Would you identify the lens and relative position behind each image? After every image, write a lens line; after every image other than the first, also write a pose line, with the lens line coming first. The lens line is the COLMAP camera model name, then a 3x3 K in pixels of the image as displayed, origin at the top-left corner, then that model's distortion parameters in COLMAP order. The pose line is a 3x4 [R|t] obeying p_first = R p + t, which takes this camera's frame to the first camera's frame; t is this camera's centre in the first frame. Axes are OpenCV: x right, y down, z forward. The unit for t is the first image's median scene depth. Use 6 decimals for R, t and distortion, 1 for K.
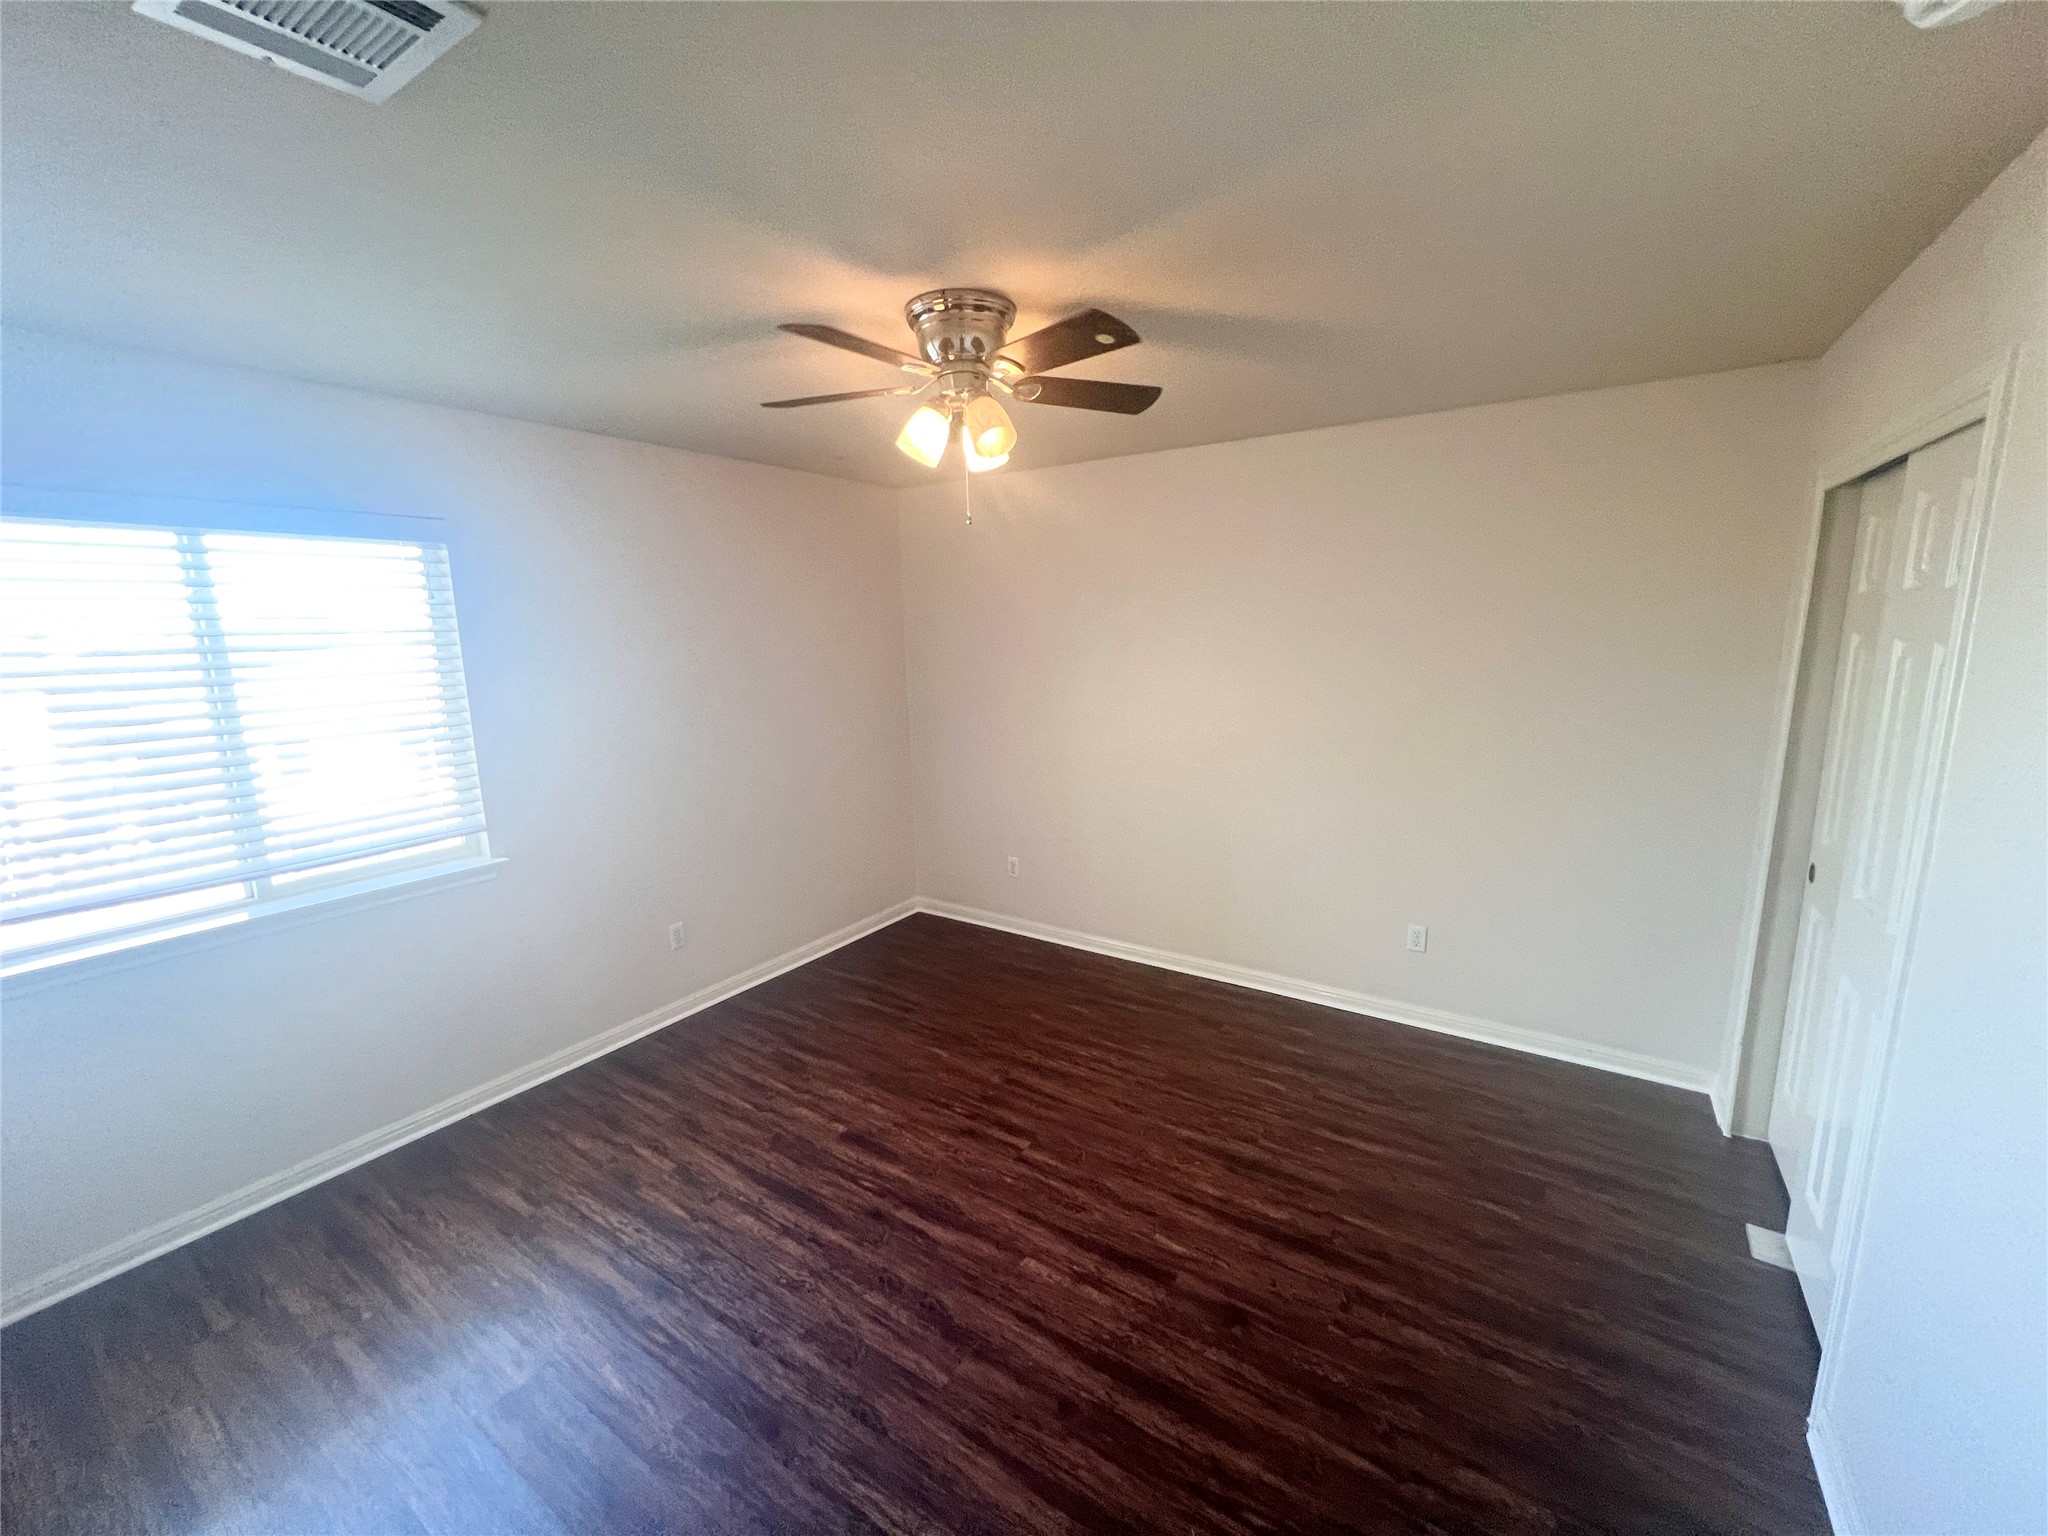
lens RADIAL K [[816.2, 0, 1036.6], [0, 816.2, 769.9], [0, 0, 1]] dist [-0.000081, -0.000039]
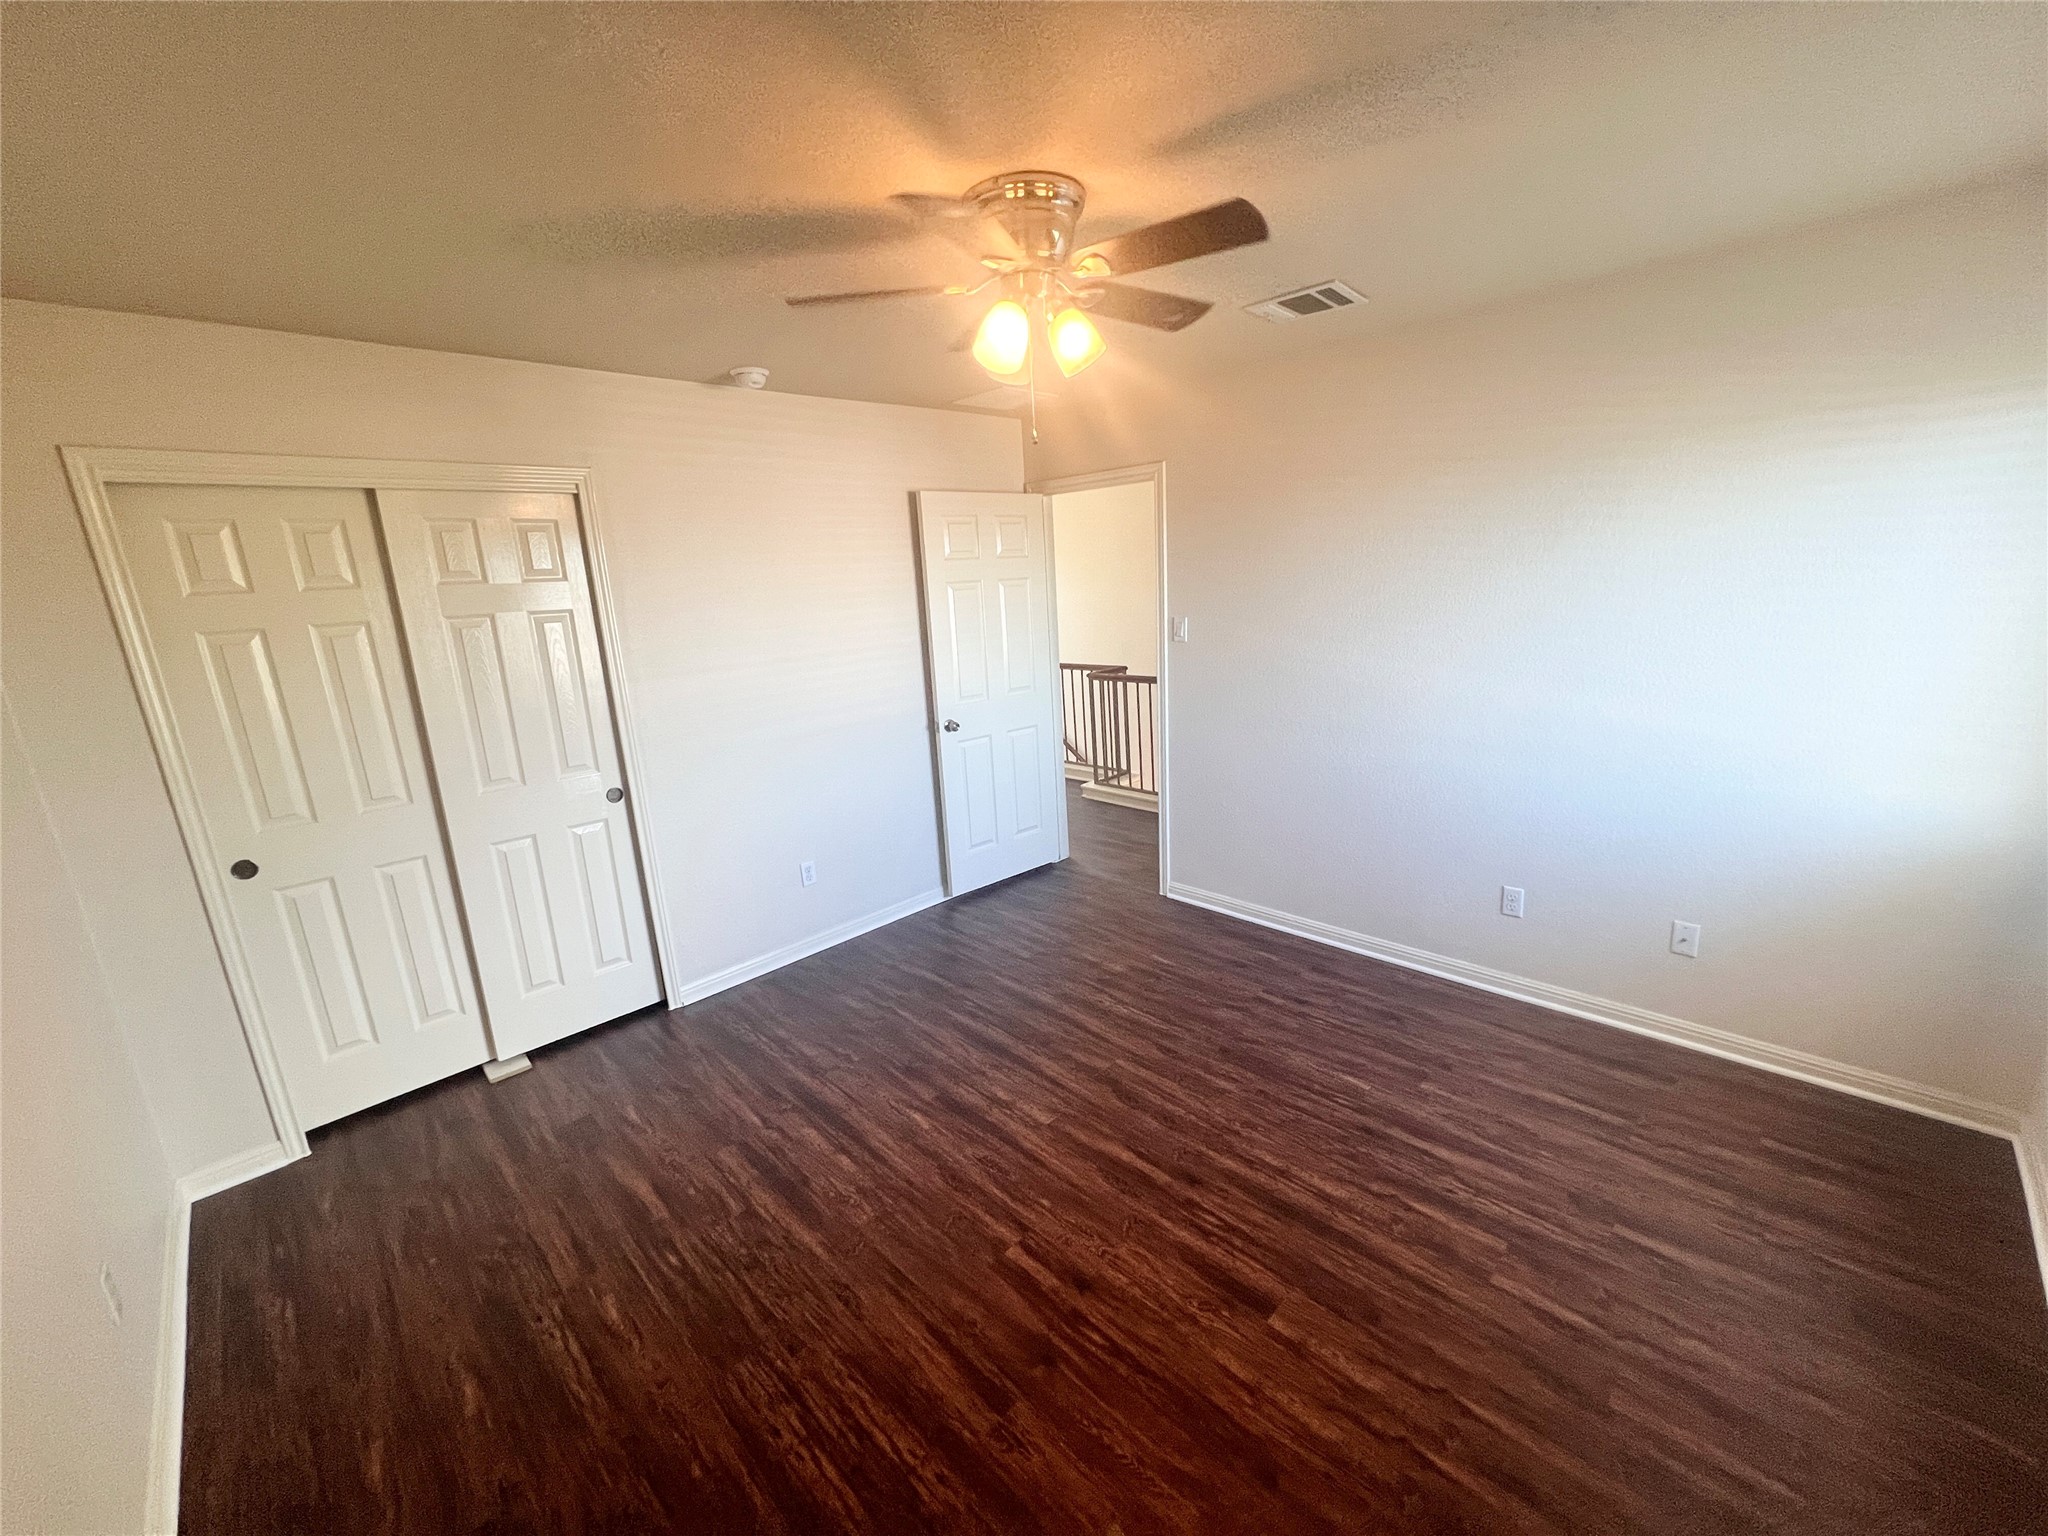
lens RADIAL K [[816.2, 0, 1032.3], [0, 816.2, 766.1], [0, 0, 1]] dist [-0.000081, -0.000039]
pose [[-0.974681, 0.024833, 0.222219, -0.236855], [0.111585, 0.915240, 0.387150, -0.275634], [-0.193769, 0.402144, -0.894837, 1.670176]]
